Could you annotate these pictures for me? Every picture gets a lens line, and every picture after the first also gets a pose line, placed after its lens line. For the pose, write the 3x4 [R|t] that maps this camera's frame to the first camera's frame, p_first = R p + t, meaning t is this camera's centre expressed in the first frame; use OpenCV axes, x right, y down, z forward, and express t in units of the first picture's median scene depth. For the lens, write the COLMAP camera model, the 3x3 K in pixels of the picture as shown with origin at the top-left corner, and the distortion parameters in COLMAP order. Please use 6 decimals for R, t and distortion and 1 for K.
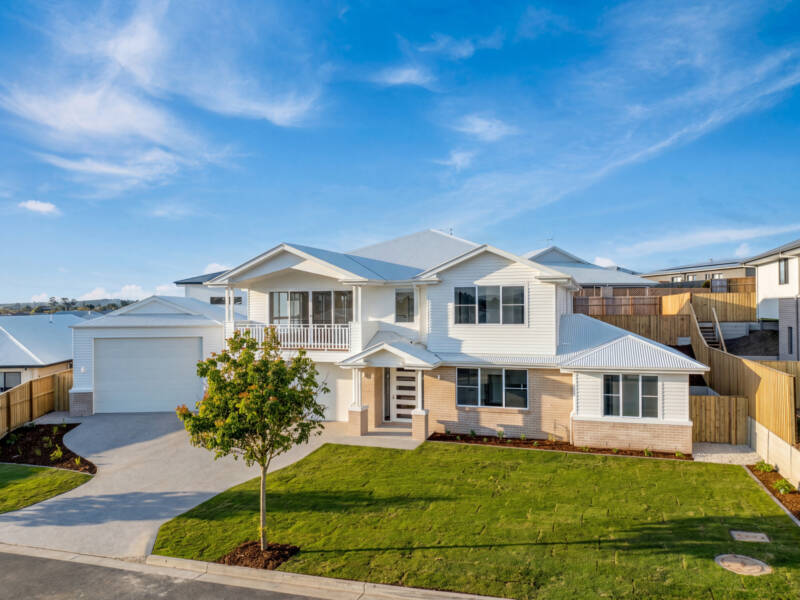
lens RADIAL K [[540.3, 0, 400.0], [0, 540.3, 300.0], [0, 0, 1]] dist [-0.035234, 0.000860]
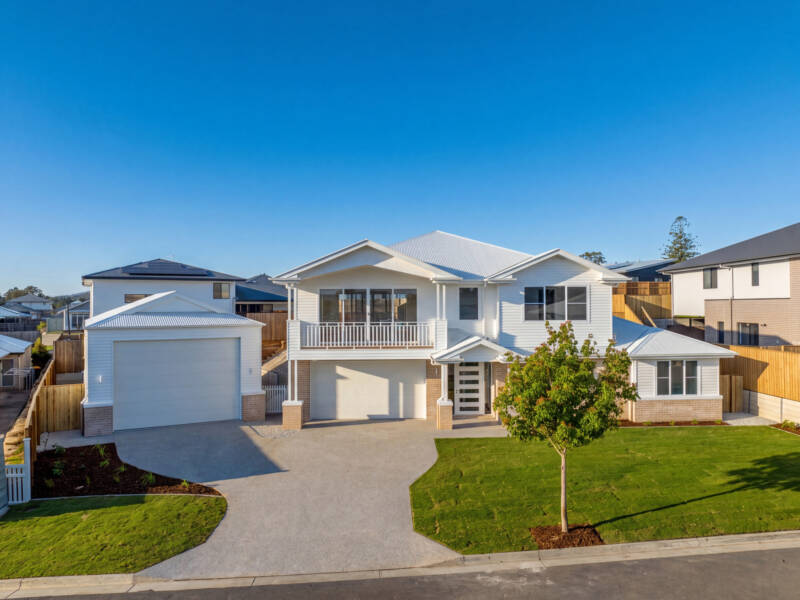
lens RADIAL K [[540.3, 0, 400.0], [0, 540.3, 300.0], [0, 0, 1]] dist [-0.035234, 0.000860]
pose [[0.937243, 0.006493, 0.348615, -0.582498], [-0.006359, 0.999979, -0.001531, 0.006643], [-0.348618, -0.000782, 0.937265, 0.072885]]
